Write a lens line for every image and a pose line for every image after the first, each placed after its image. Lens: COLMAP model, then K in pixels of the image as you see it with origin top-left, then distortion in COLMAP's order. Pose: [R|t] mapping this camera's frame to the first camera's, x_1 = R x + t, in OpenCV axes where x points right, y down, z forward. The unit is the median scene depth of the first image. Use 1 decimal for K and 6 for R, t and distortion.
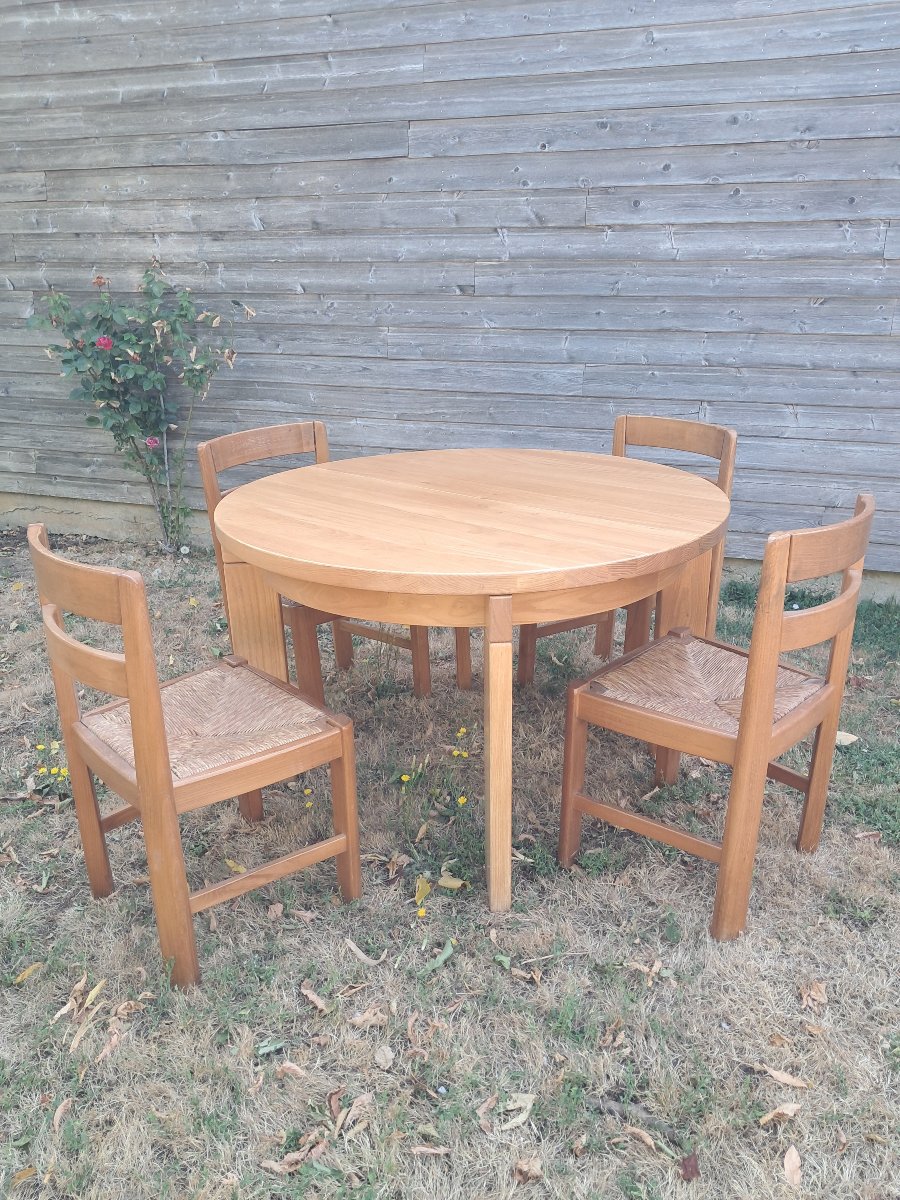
lens RADIAL K [[978.7, 0, 450.0], [0, 978.7, 600.0], [0, 0, 1]] dist [-0.006973, 0.015267]
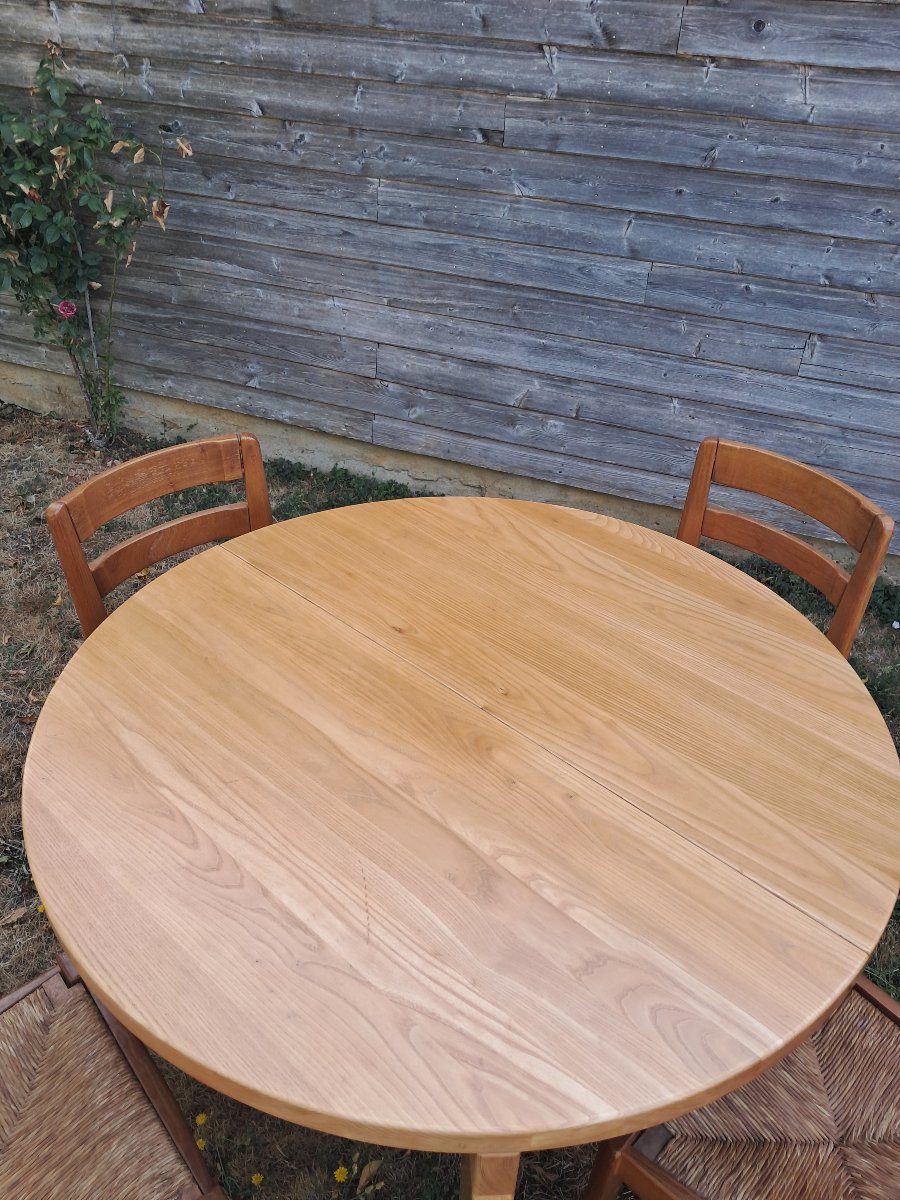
lens RADIAL K [[978.7, 0, 450.0], [0, 978.7, 600.0], [0, 0, 1]] dist [-0.006973, 0.015267]
pose [[0.998574, 0.053394, -0.000032, 0.004615], [-0.051472, 0.962782, 0.265333, -0.180338], [0.014198, -0.264953, 0.964157, 0.241426]]
